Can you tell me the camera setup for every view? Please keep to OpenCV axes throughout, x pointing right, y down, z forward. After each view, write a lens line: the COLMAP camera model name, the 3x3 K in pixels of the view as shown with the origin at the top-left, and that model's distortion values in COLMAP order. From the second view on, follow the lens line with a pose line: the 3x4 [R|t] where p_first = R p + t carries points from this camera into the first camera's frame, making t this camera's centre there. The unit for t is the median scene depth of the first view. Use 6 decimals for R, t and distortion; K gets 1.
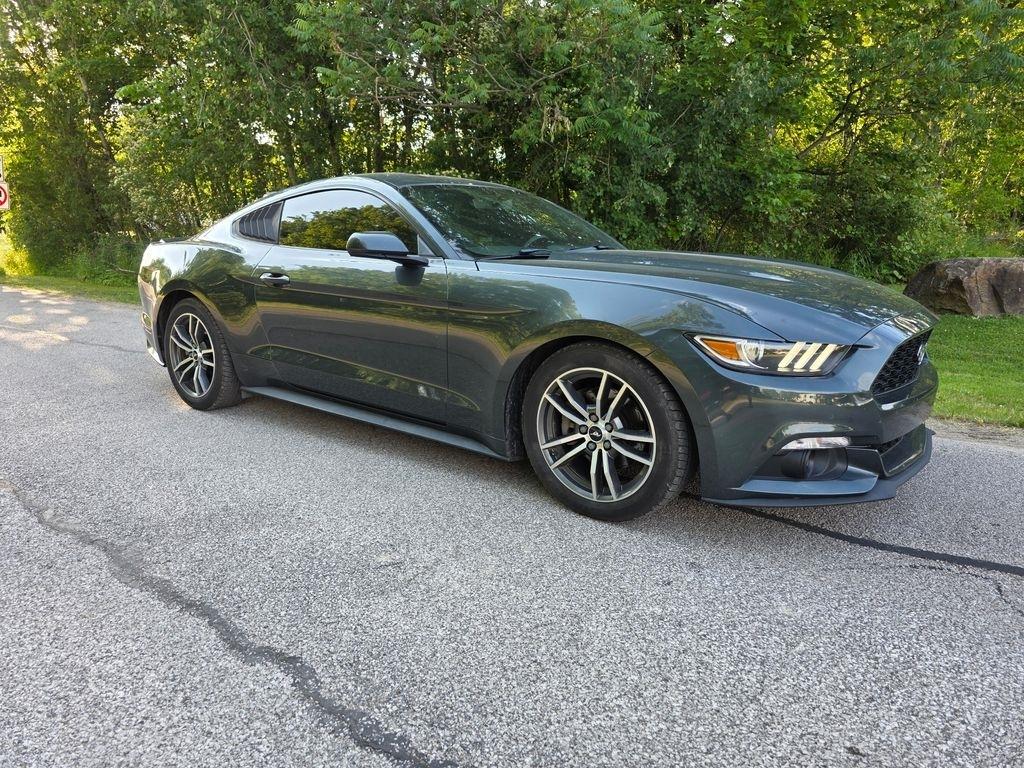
lens RADIAL K [[691.5, 0, 518.7], [0, 691.5, 392.7], [0, 0, 1]] dist [0.057446, -0.045952]
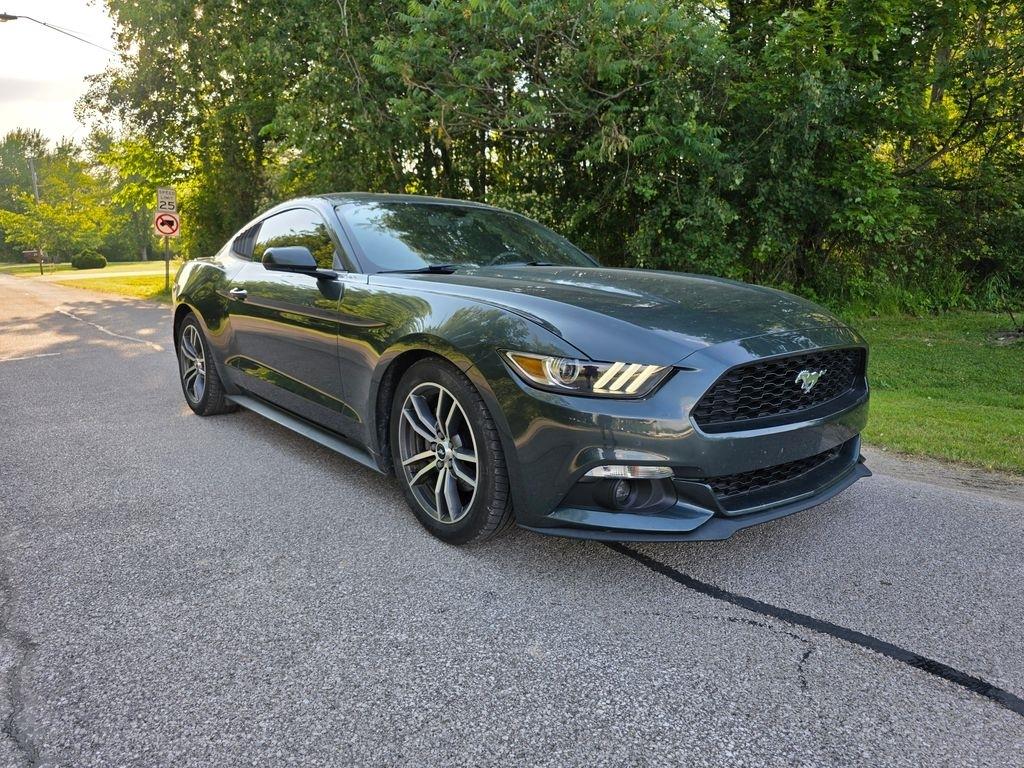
lens RADIAL K [[691.7, 0, 525.4], [0, 691.7, 395.7], [0, 0, 1]] dist [0.060979, -0.049686]
pose [[0.978946, 0.038762, -0.200407, 0.367750], [-0.044727, 0.998678, -0.025320, 0.000659], [0.199161, 0.033750, 0.979385, 0.061491]]
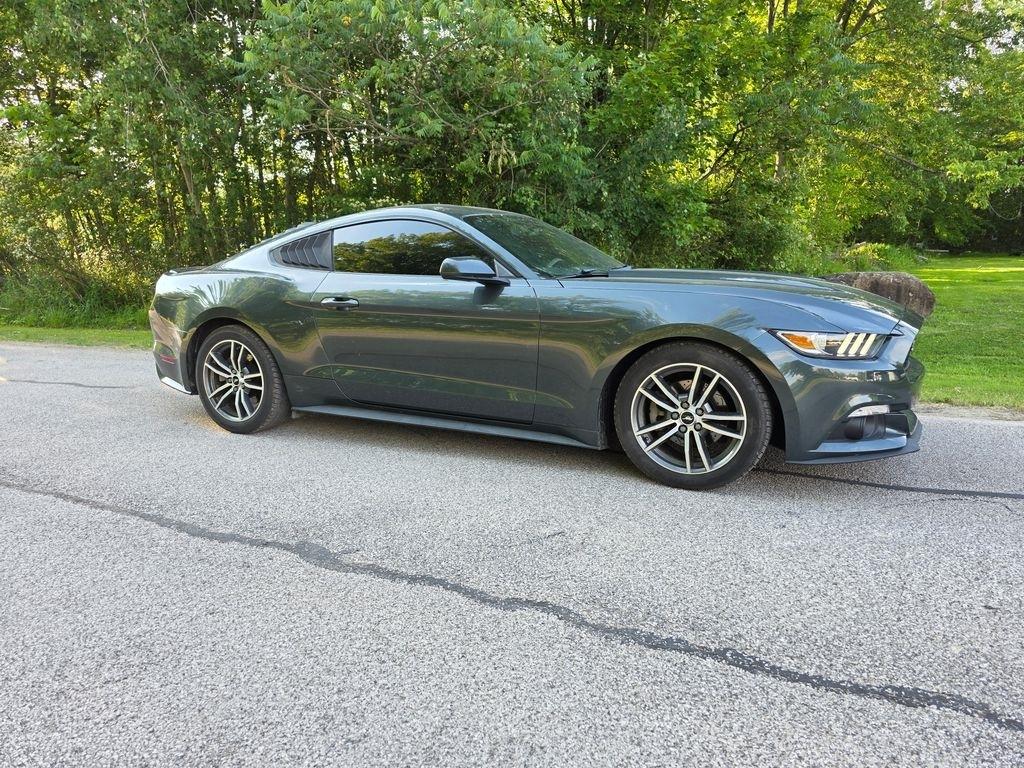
lens RADIAL K [[691.7, 0, 525.4], [0, 691.7, 395.7], [0, 0, 1]] dist [0.060979, -0.049686]
pose [[0.980381, -0.055473, 0.189147, -0.345979], [0.061425, 0.997780, -0.025749, 0.029952], [-0.187298, 0.036862, 0.981611, -0.122230]]
